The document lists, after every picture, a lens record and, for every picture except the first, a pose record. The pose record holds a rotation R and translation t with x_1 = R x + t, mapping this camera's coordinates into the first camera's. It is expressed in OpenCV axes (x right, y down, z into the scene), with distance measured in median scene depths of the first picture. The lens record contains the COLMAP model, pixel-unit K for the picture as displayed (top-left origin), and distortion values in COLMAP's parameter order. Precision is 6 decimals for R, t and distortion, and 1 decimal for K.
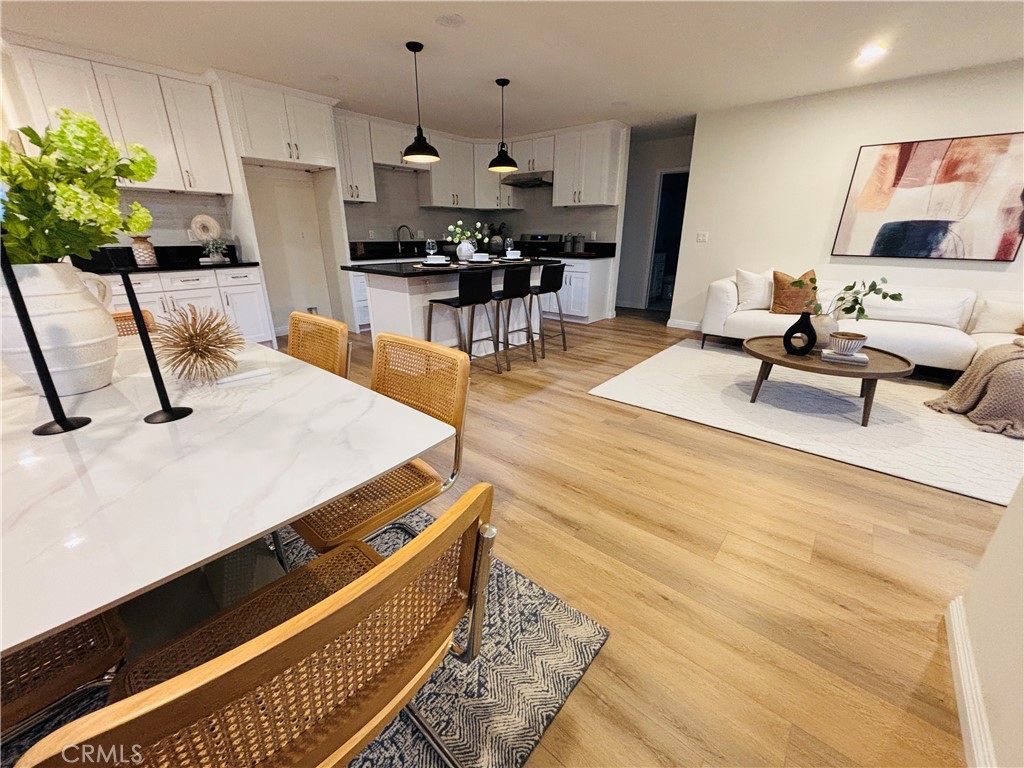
lens RADIAL K [[412.0, 0, 512.5], [0, 412.0, 383.9], [0, 0, 1]] dist [0.001294, -0.000697]
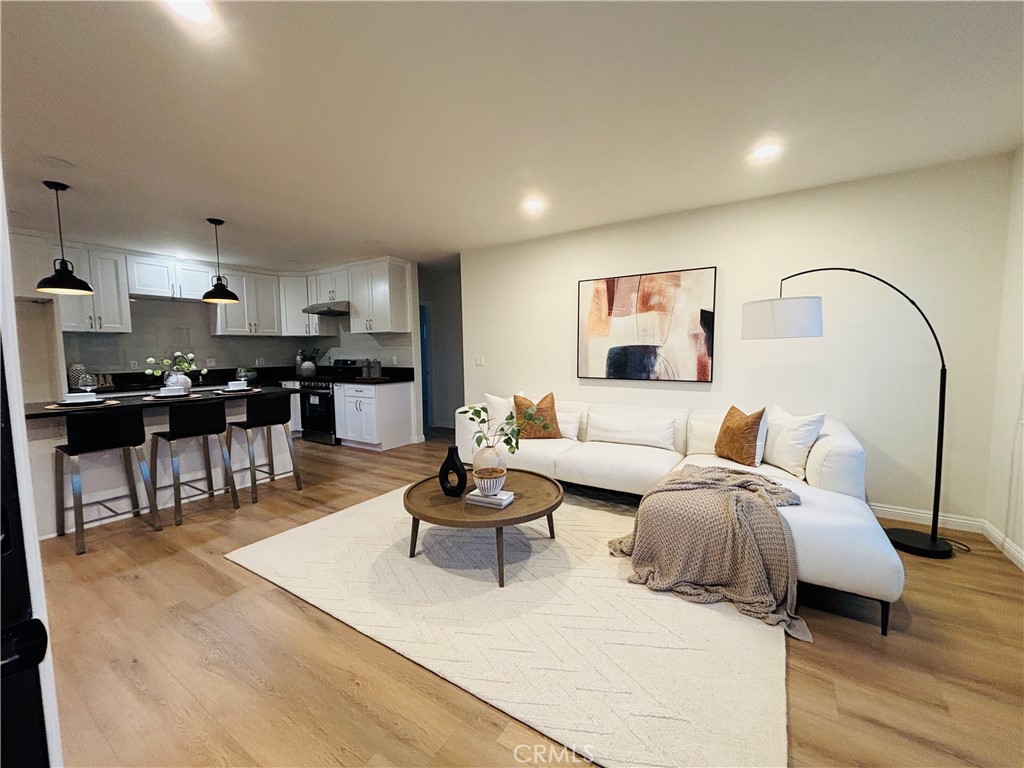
lens RADIAL K [[412.0, 0, 511.4], [0, 412.0, 385.2], [0, 0, 1]] dist [0.001294, -0.000697]
pose [[0.991981, -0.026502, 0.123576, 0.577666], [0.058256, 0.963583, -0.260987, -0.050240], [-0.112159, 0.266093, 0.957400, 0.073404]]
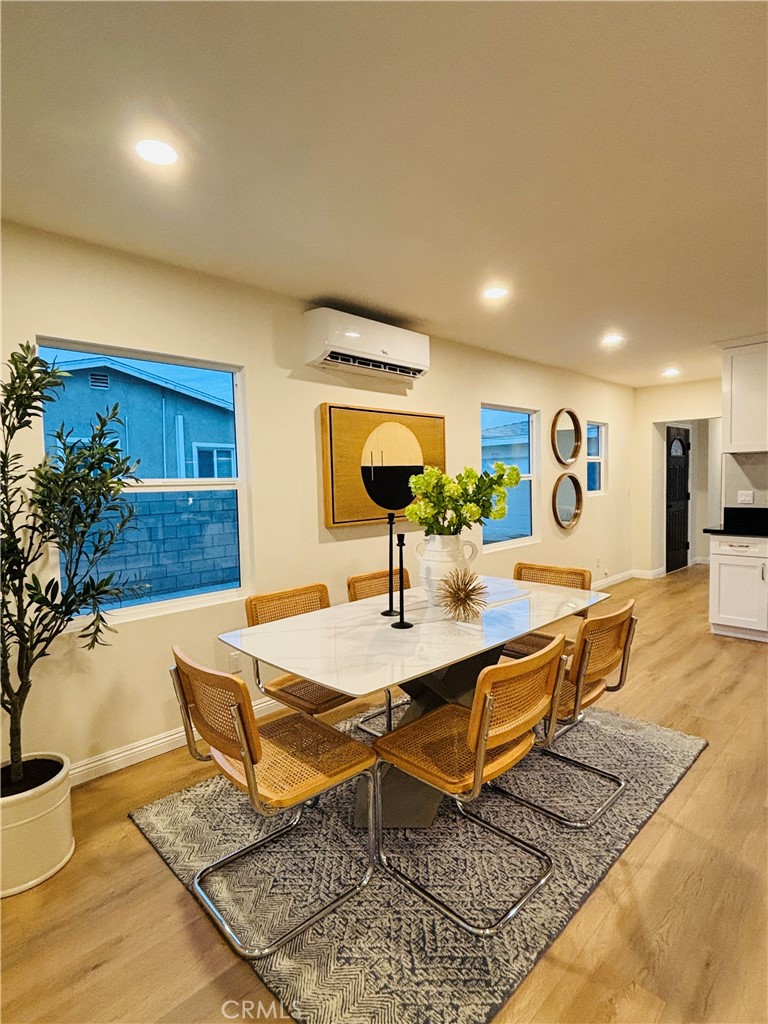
lens RADIAL K [[523.3, 0, 387.5], [0, 523.3, 513.4], [0, 0, 1]] dist [0.013621, -0.009048]
pose [[-0.088157, 0.062713, -0.994130, 0.363271], [-0.320145, 0.943282, 0.087896, -0.148497], [0.943258, 0.326014, -0.063080, 0.255453]]
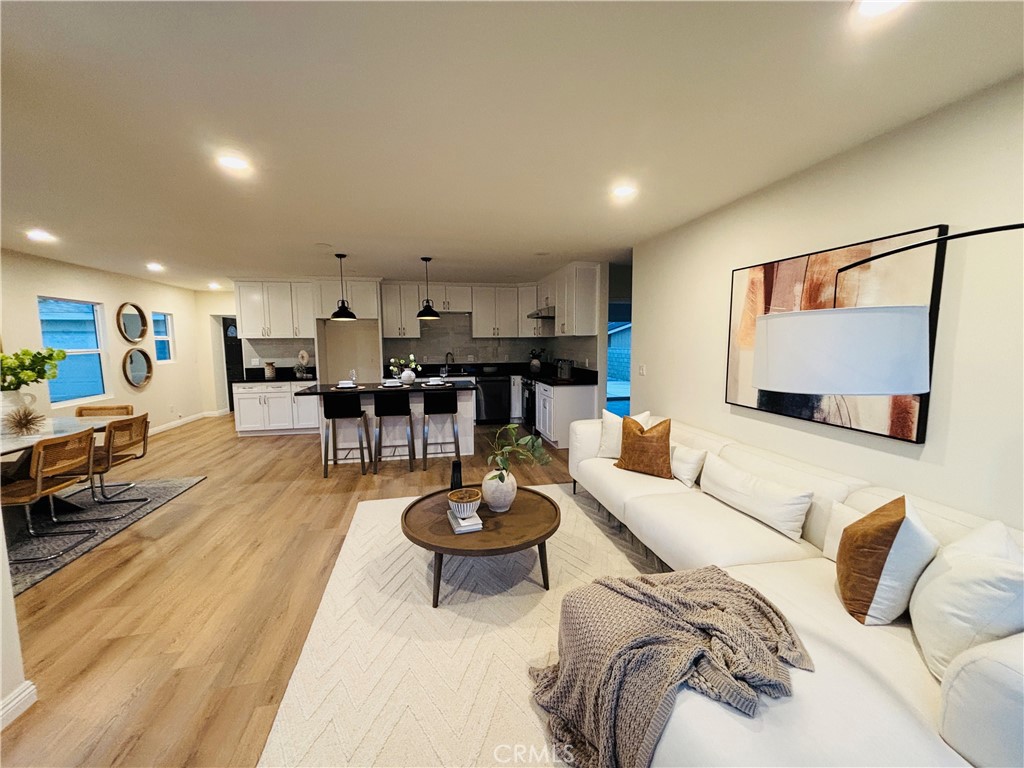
lens RADIAL K [[412.0, 0, 510.8], [0, 412.0, 384.7], [0, 0, 1]] dist [0.001294, -0.000697]
pose [[0.790263, 0.054887, -0.610305, 1.086422], [-0.201336, 0.963942, -0.174011, -0.162735], [0.578748, 0.260391, 0.772818, 0.232536]]
